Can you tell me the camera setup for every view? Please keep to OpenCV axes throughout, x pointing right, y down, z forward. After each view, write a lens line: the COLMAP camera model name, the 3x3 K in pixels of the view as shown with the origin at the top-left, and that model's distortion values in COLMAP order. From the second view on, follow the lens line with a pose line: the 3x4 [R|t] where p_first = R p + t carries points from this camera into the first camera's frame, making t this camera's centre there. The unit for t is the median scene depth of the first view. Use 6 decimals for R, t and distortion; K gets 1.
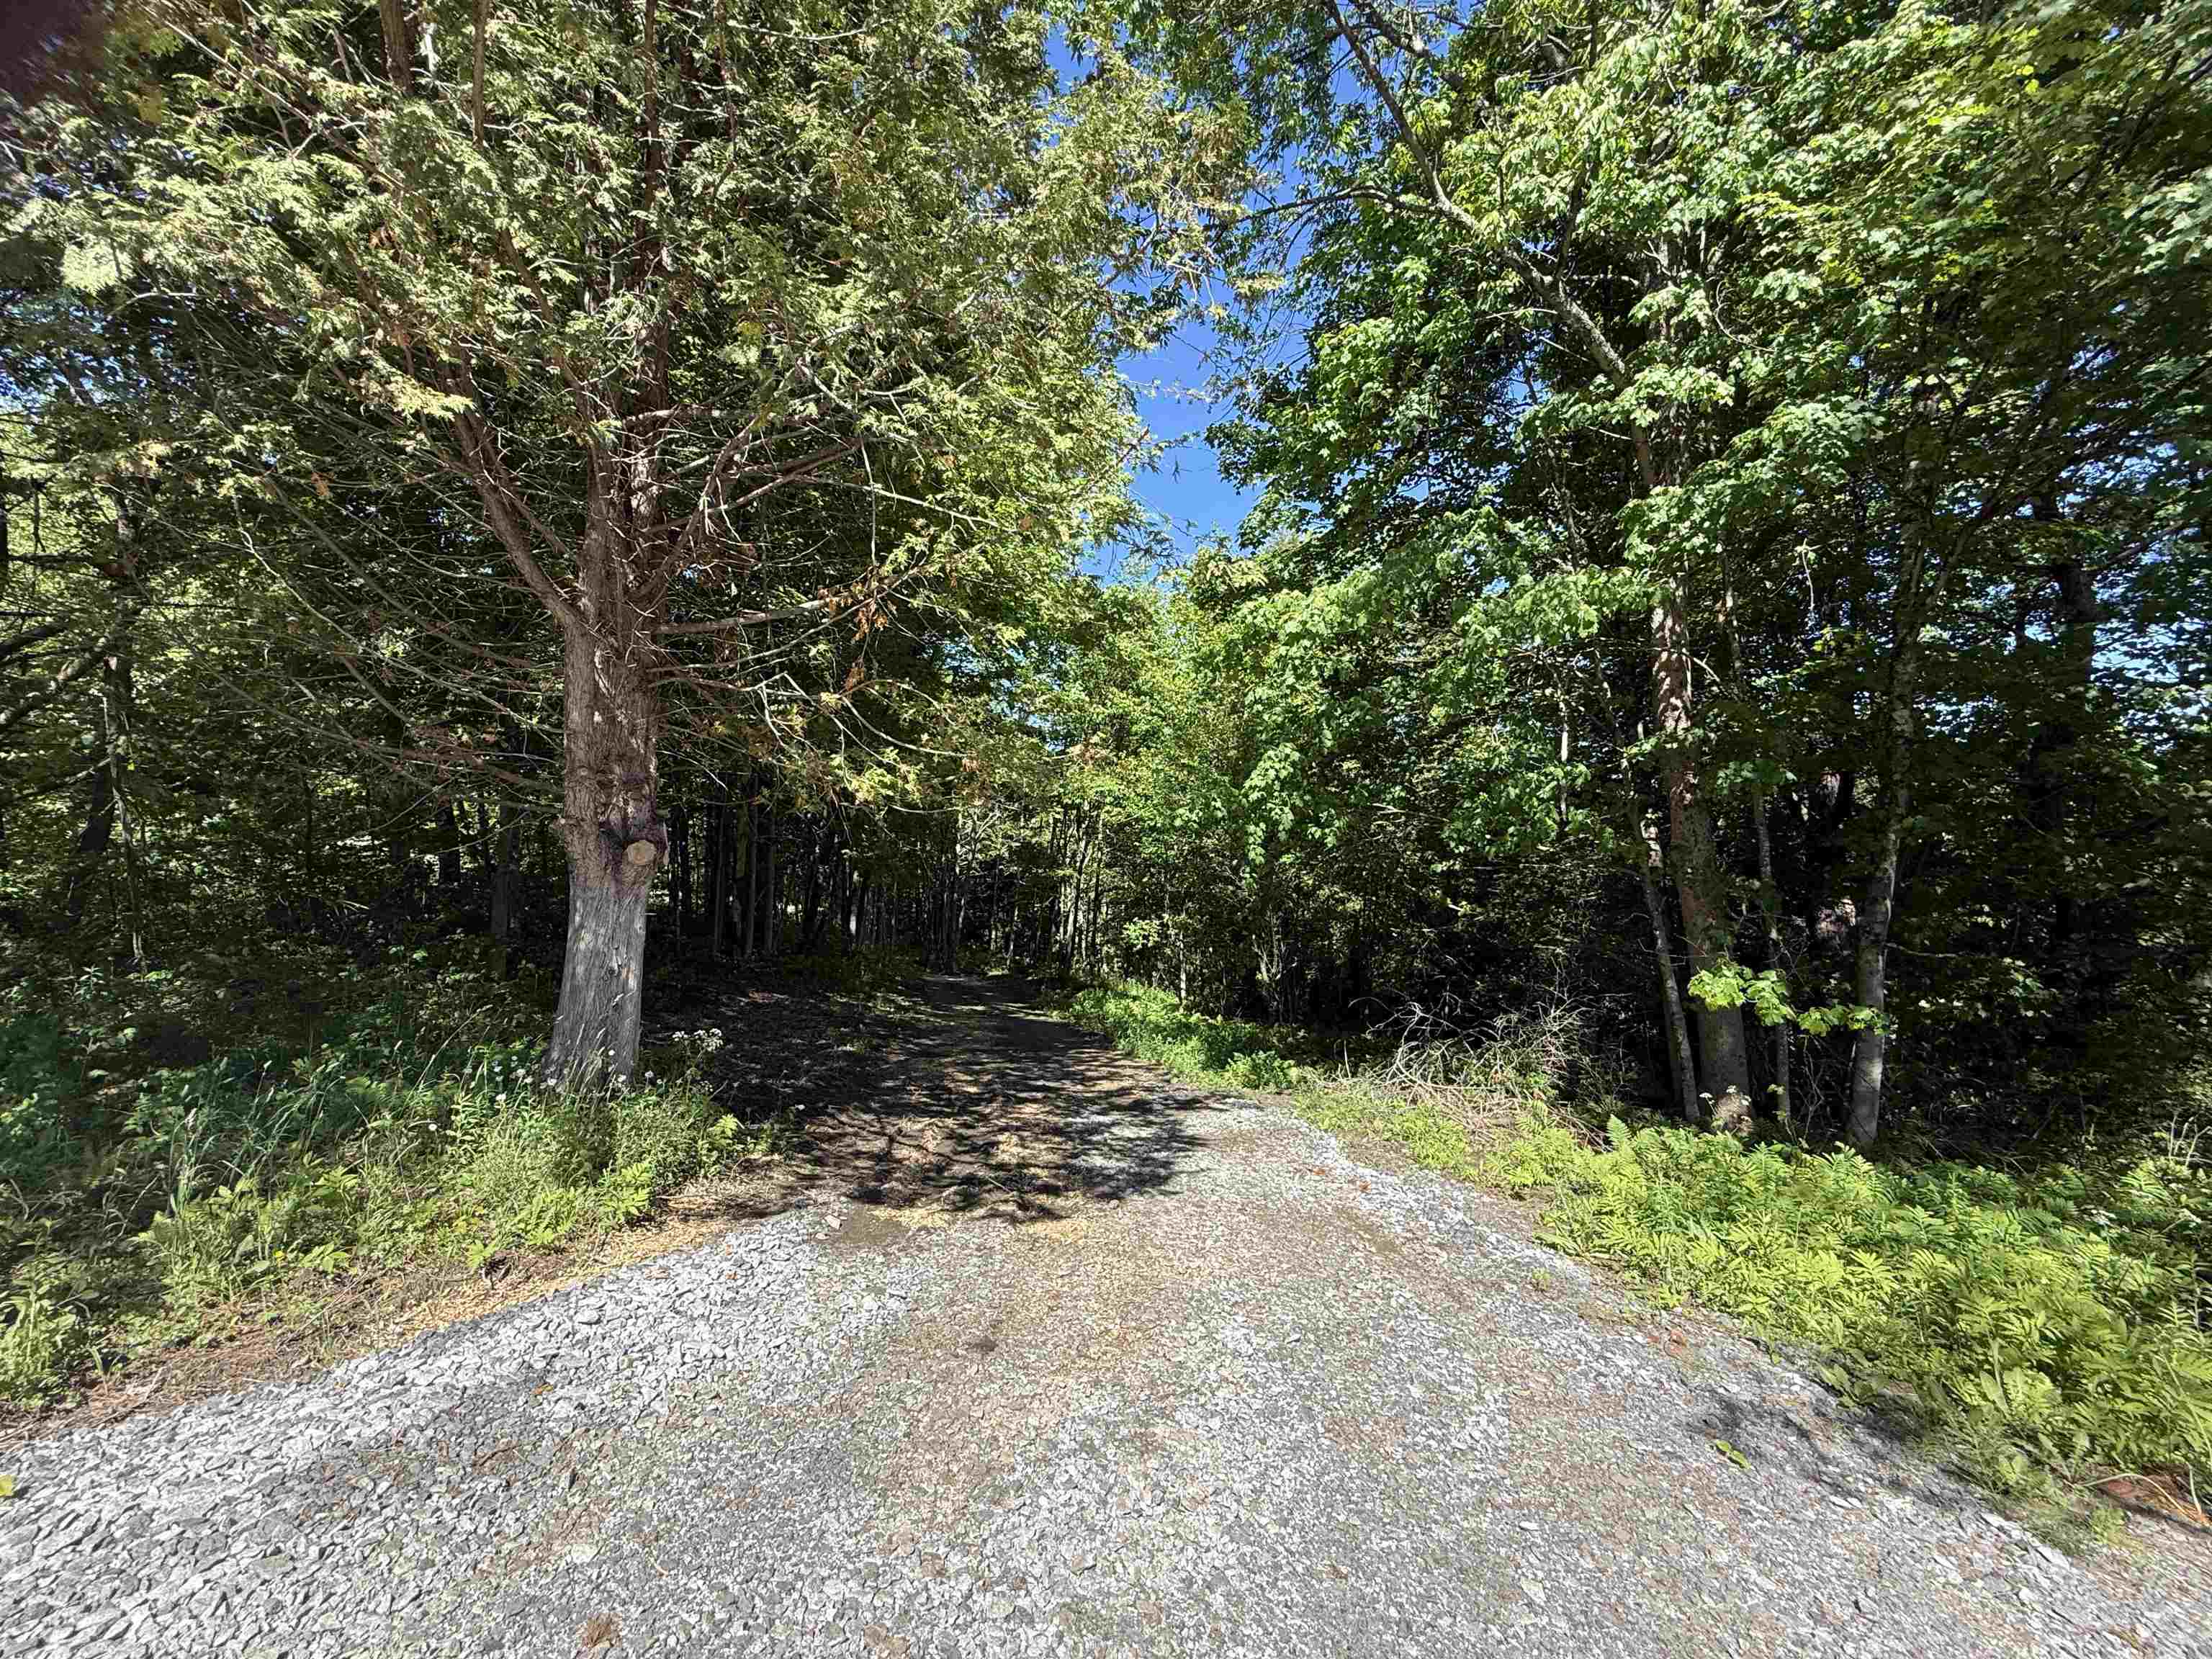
lens RADIAL K [[891.4, 0, 1117.1], [0, 891.4, 826.9], [0, 0, 1]] dist [-0.002029, -0.000477]
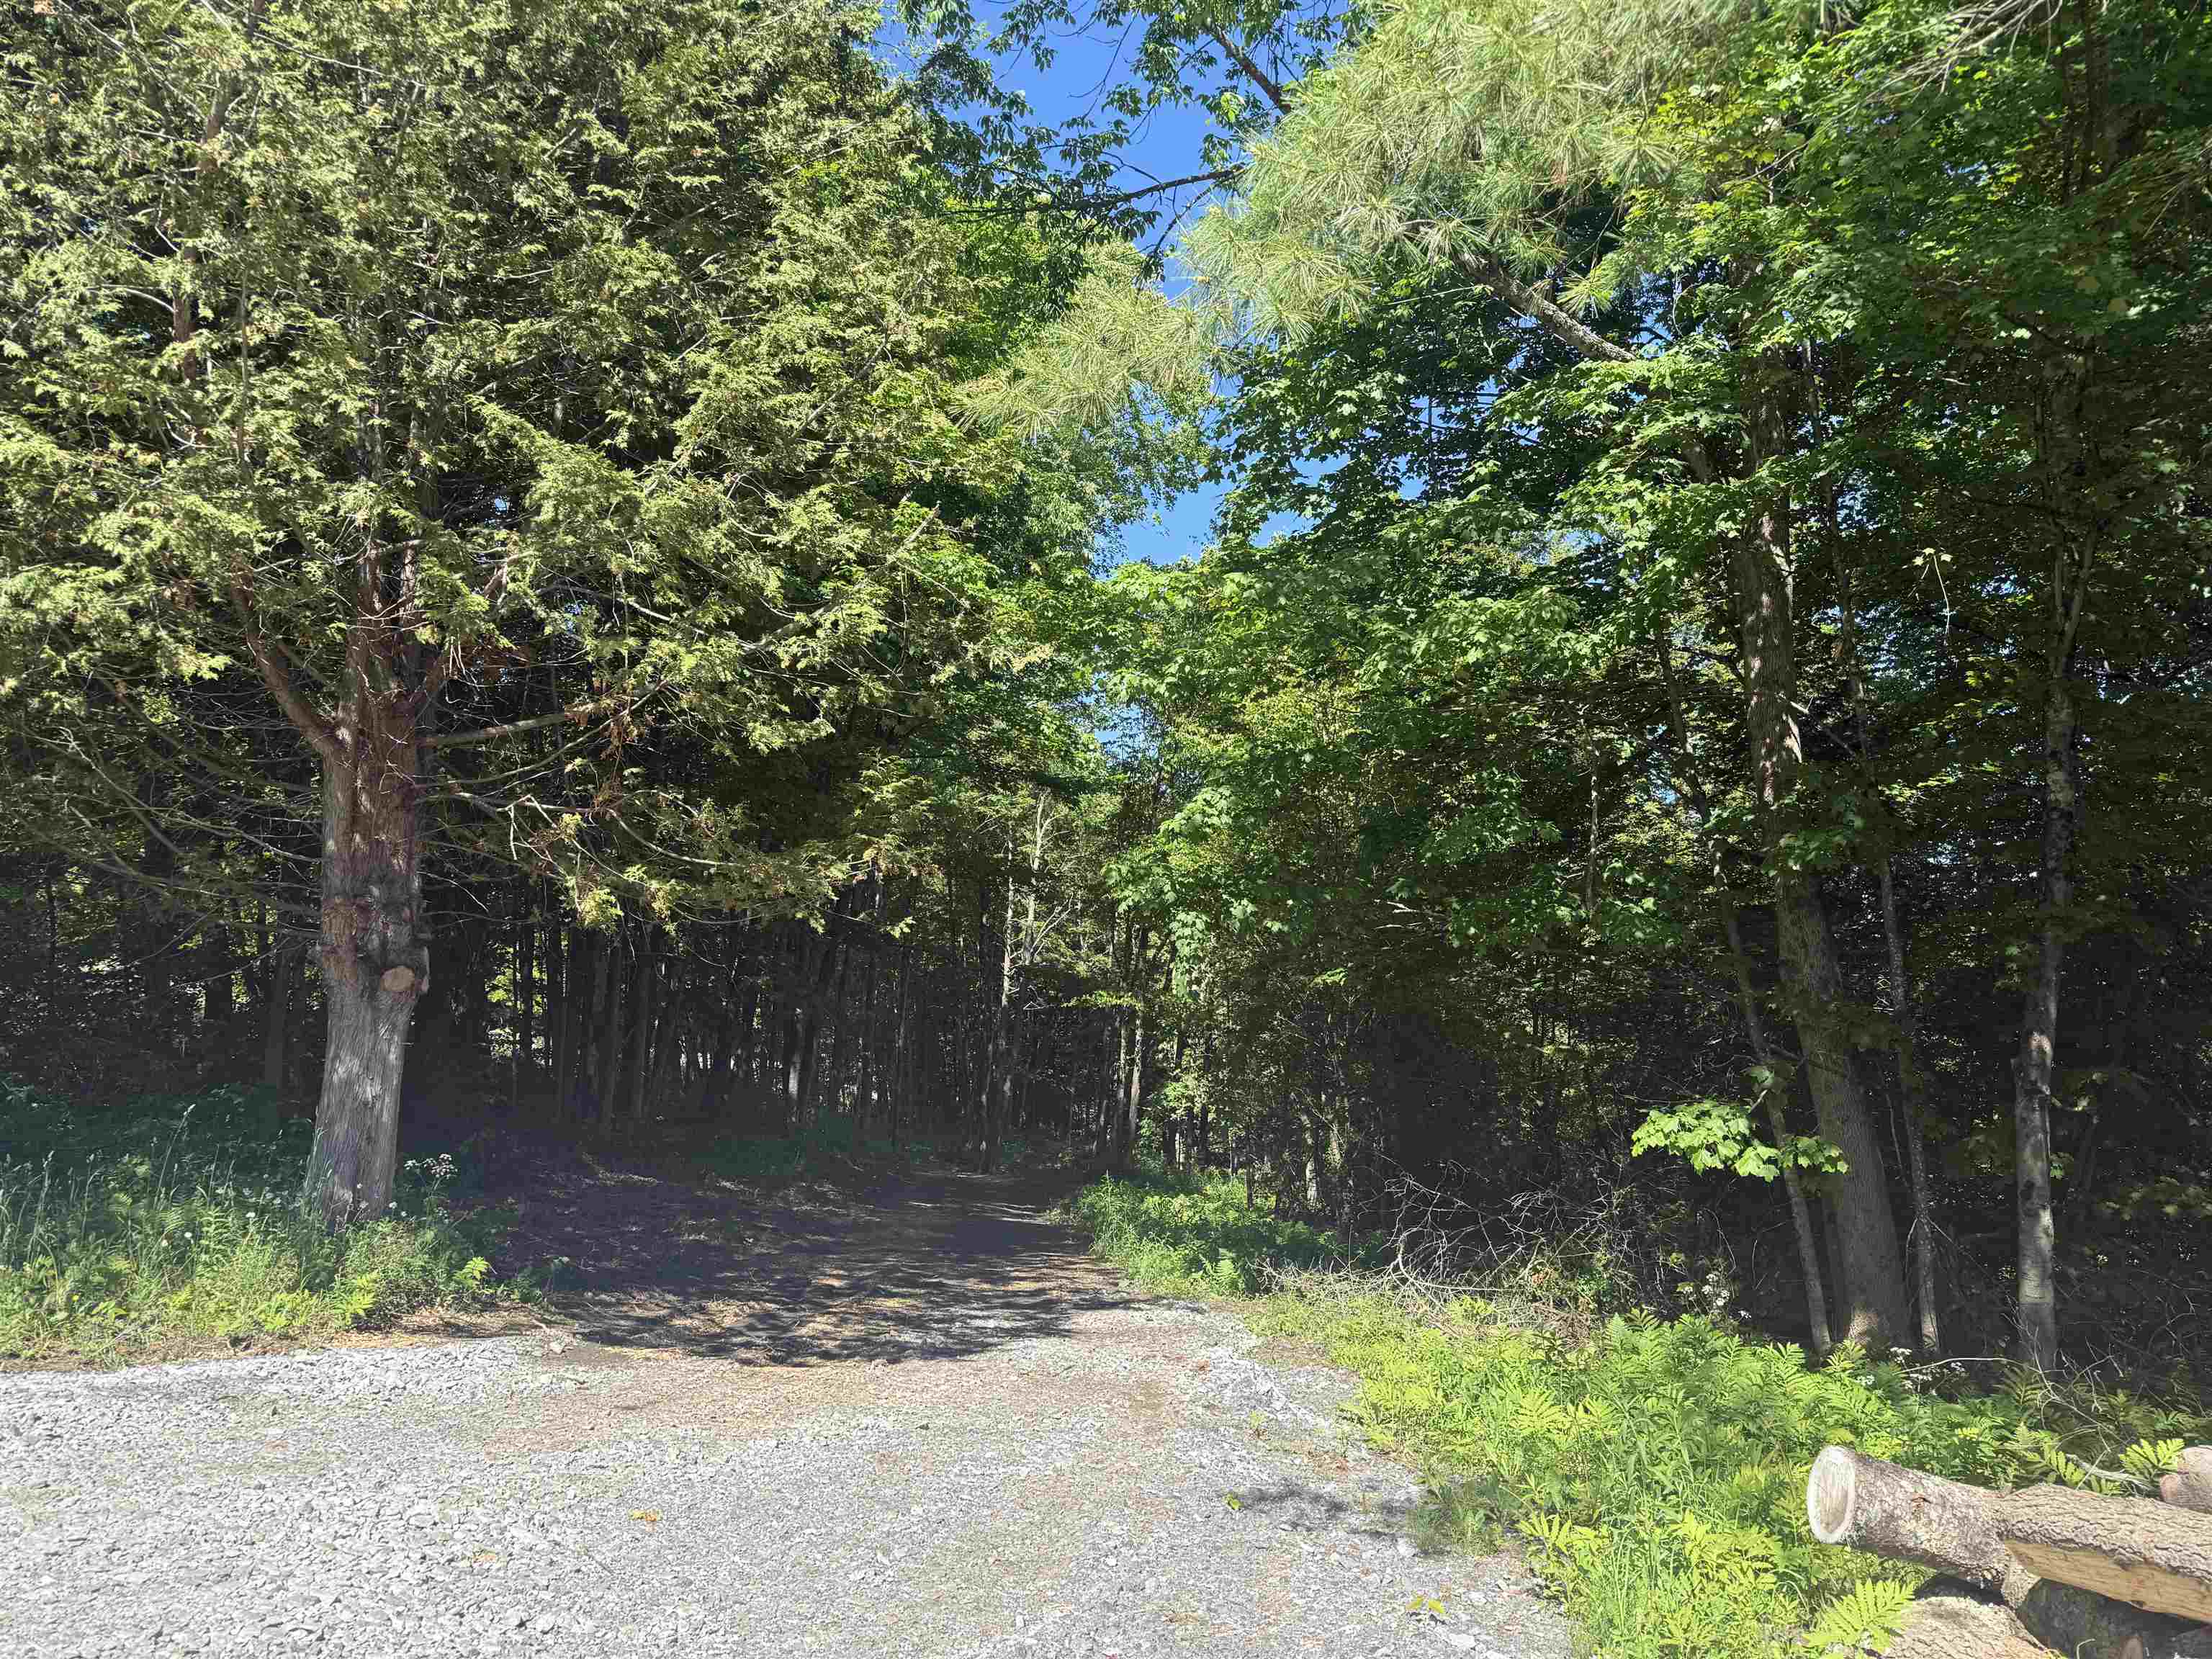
lens RADIAL K [[1558.6, 0, 1106.0], [0, 1558.6, 829.5], [0, 0, 1]] dist [0.006390, 0.006470]
pose [[0.991629, -0.021883, -0.127253, 0.458529], [0.014174, 0.998027, -0.061170, -0.020108], [0.128340, 0.058854, 0.989982, -0.600256]]
